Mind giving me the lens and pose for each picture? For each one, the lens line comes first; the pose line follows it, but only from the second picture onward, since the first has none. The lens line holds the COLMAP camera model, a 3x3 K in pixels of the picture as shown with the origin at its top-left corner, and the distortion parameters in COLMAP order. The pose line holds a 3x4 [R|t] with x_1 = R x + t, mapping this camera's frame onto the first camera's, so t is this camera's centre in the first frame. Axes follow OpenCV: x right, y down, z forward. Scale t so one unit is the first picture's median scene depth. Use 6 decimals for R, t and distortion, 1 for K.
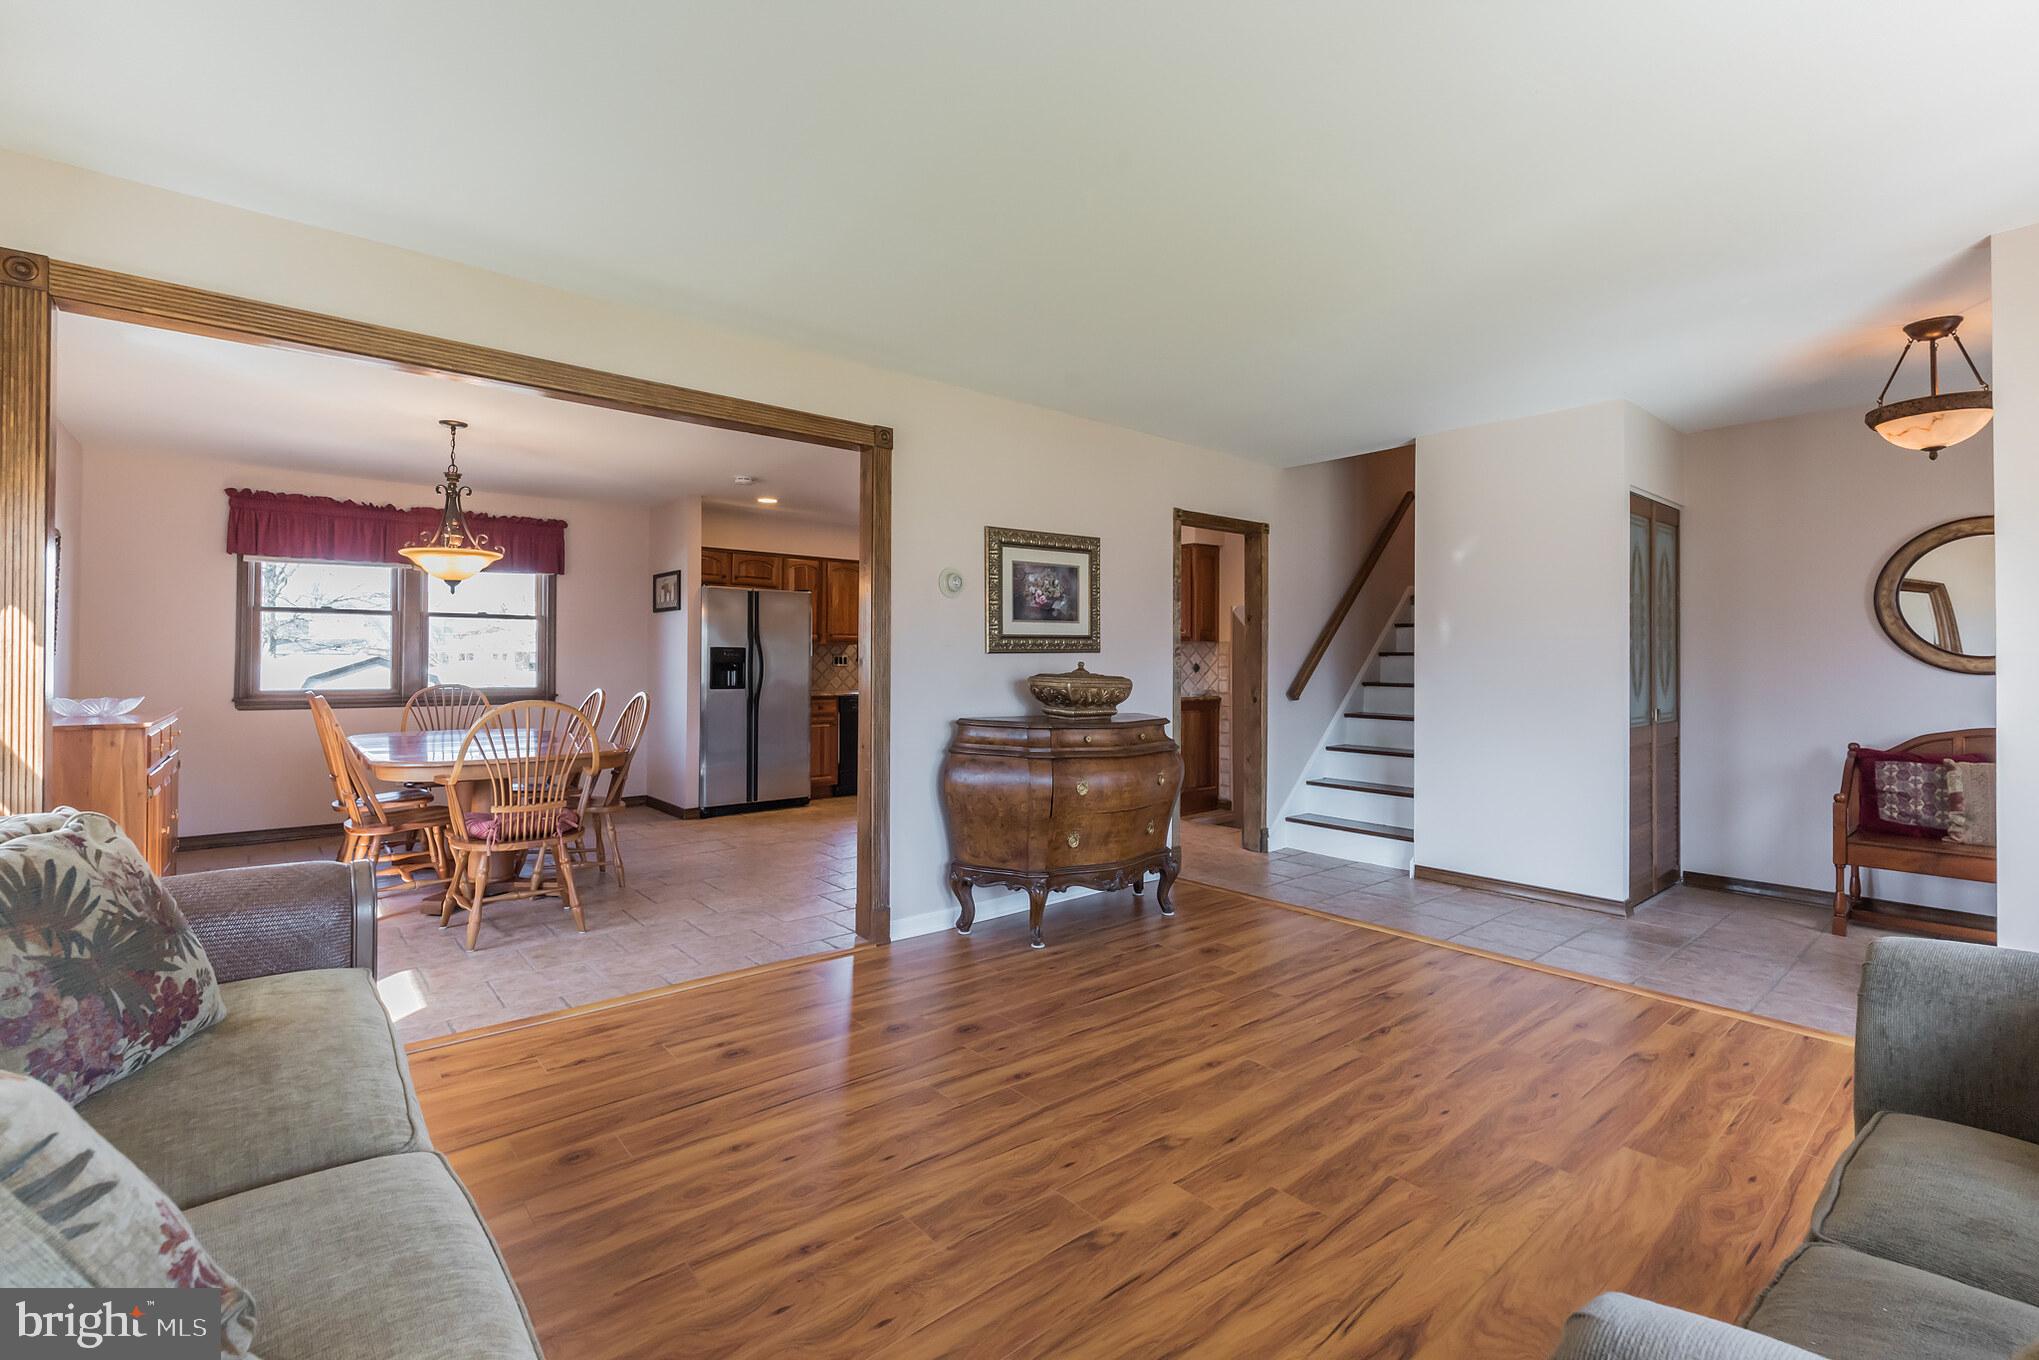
lens RADIAL K [[884.8, 0, 1029.7], [0, 884.8, 659.3], [0, 0, 1]] dist [0.000499, -0.000199]
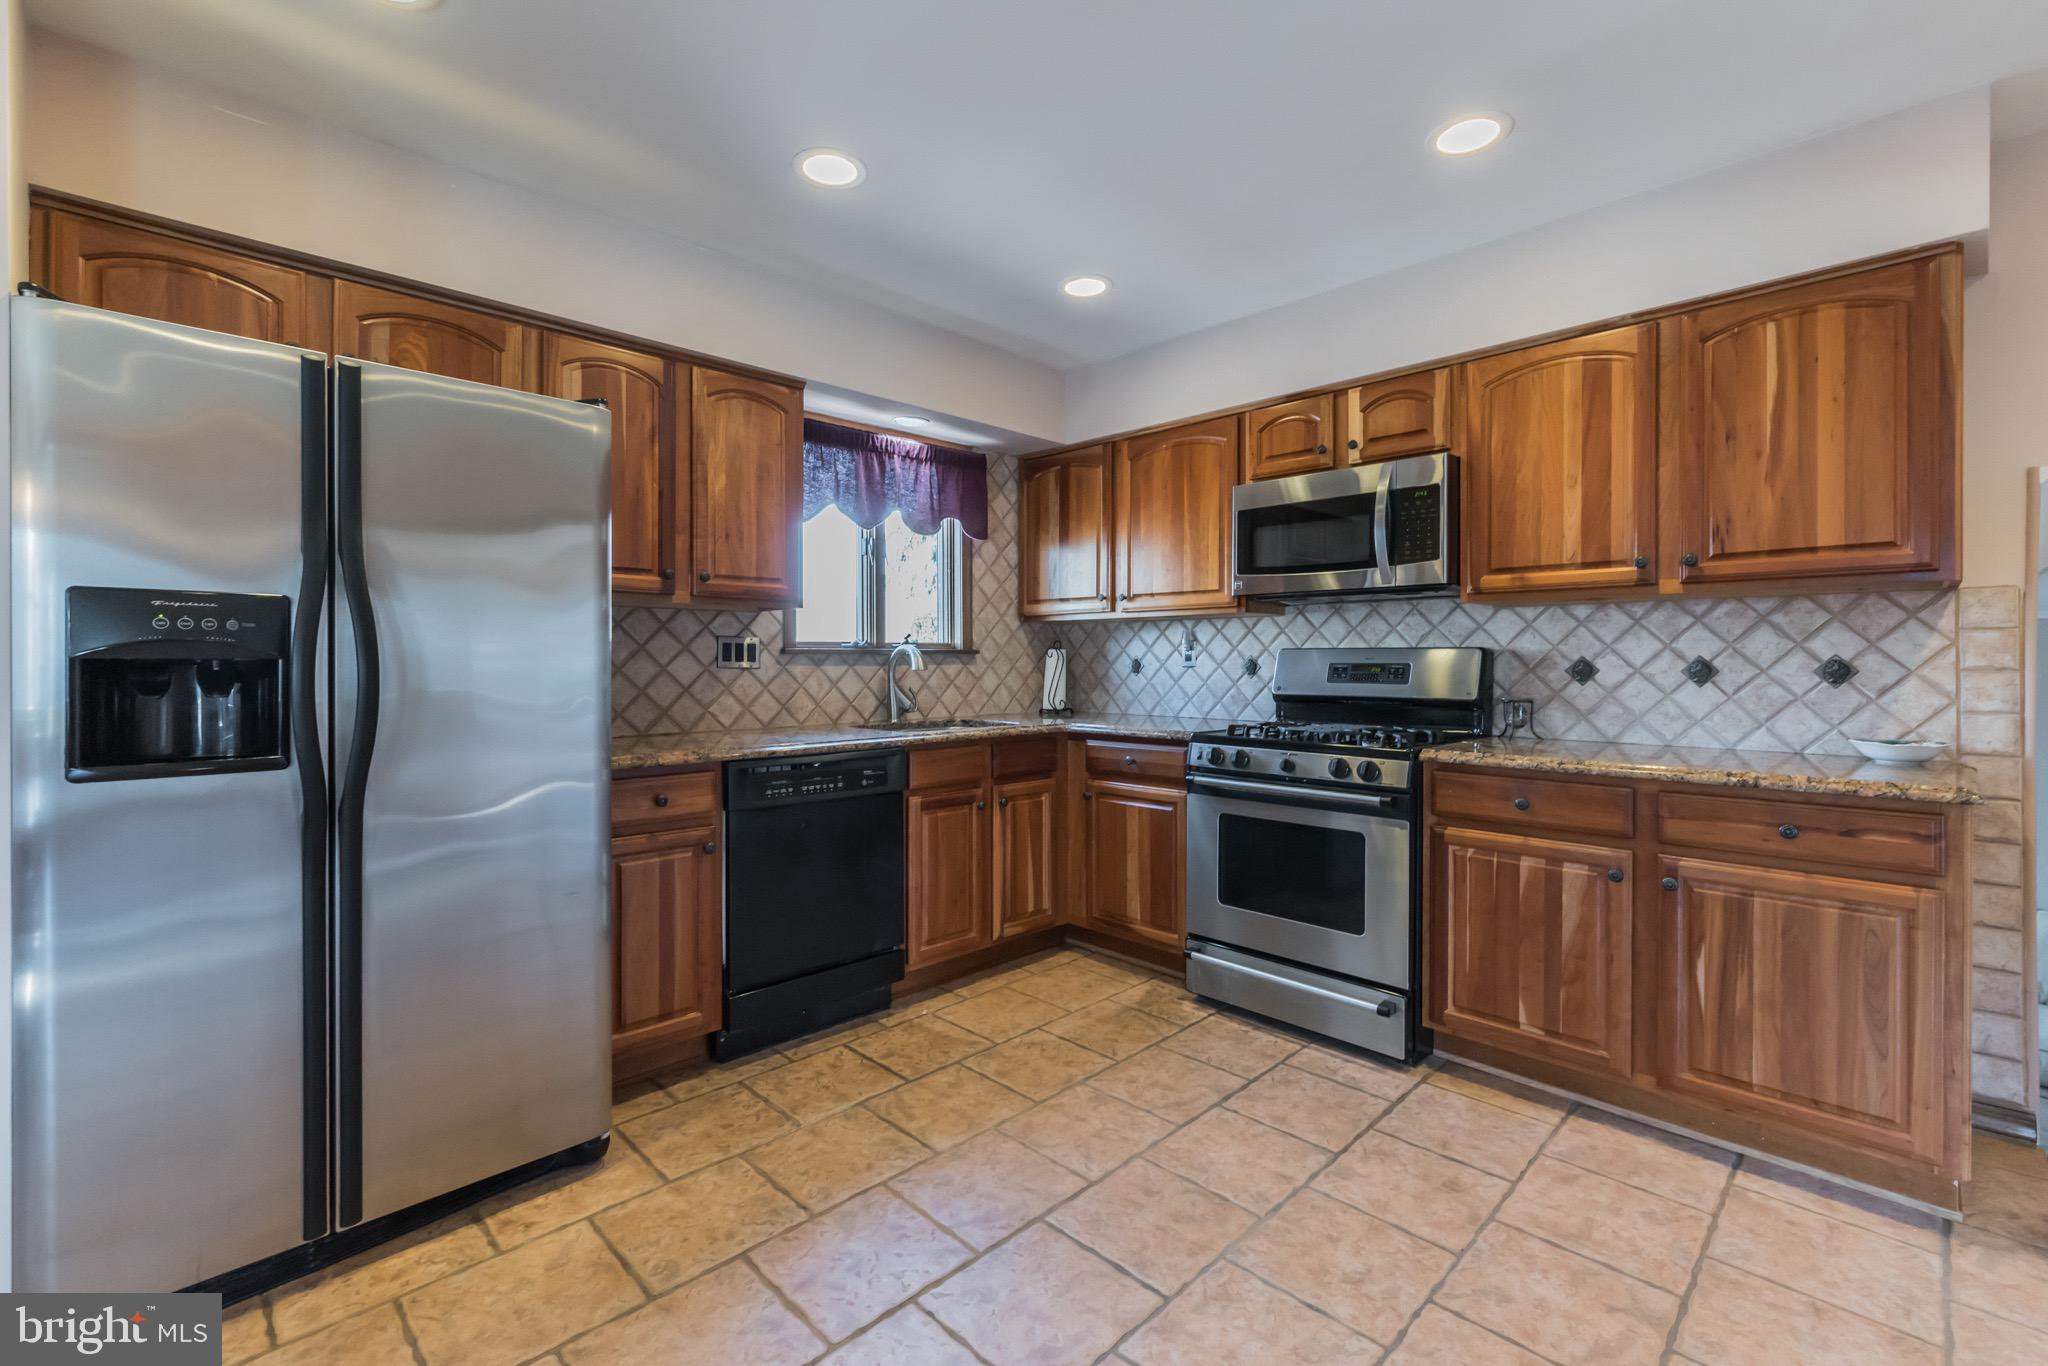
lens RADIAL K [[888.7, 0, 1034.2], [0, 888.7, 662.2], [0, 0, 1]] dist [0.000499, -0.000199]
pose [[0.997902, -0.002681, 0.064690, -0.130572], [0.002037, 0.999948, 0.010021, 0.002406], [-0.064713, -0.009869, 0.997855, 0.712443]]
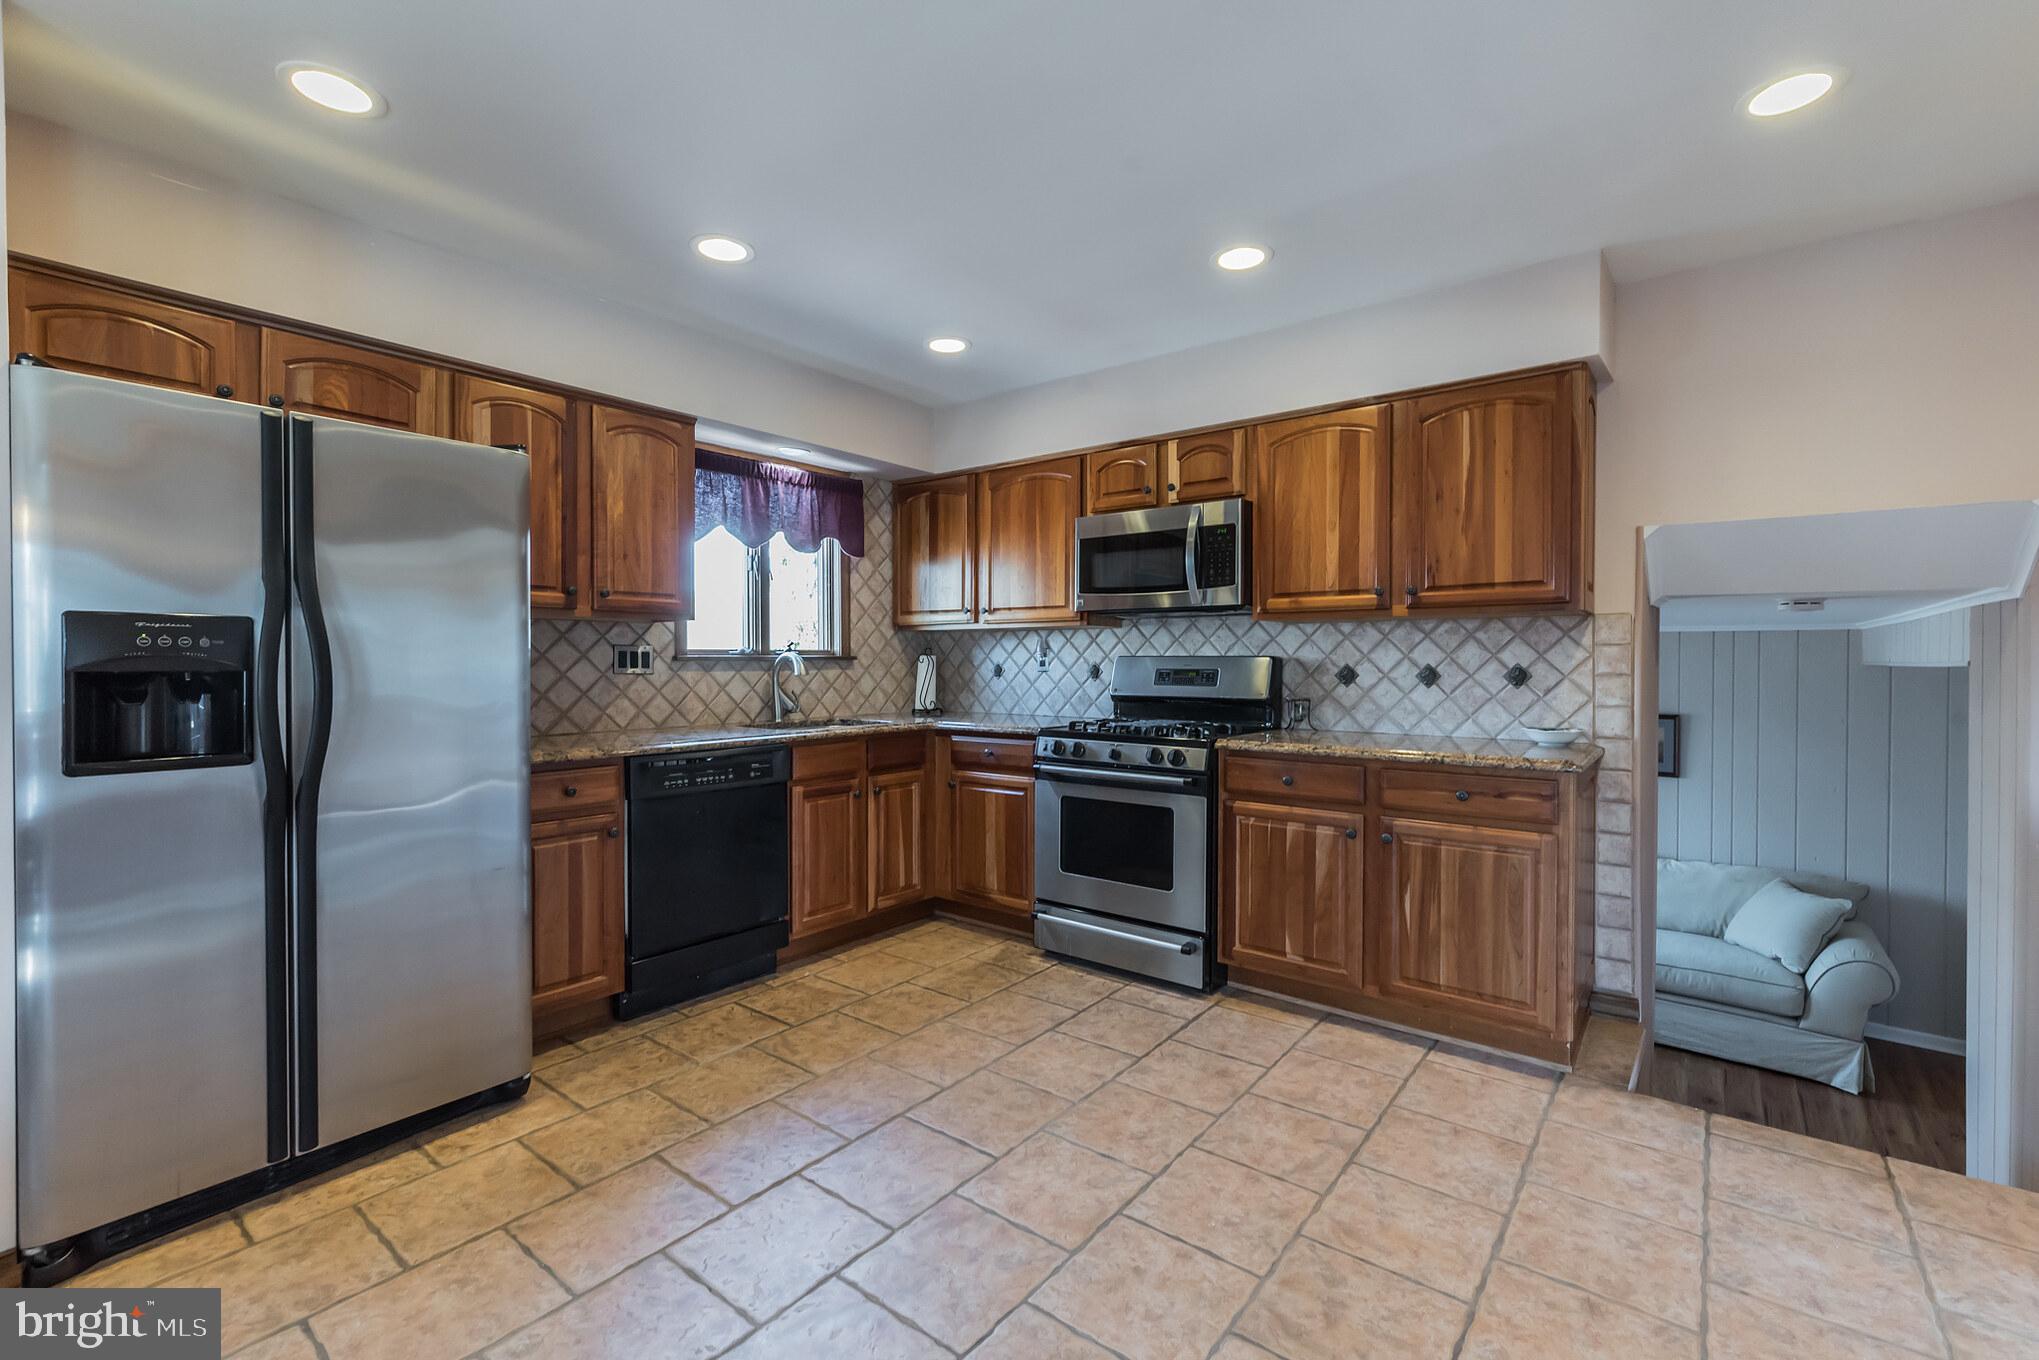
lens RADIAL K [[880.6, 0, 1034.7], [0, 880.6, 668.9], [0, 0, 1]] dist [0.000870, -0.000015]
pose [[0.980938, -0.004120, 0.194275, -0.126552], [0.000742, 0.999847, 0.017455, -0.001534], [-0.194317, -0.016978, 0.980792, 0.645960]]
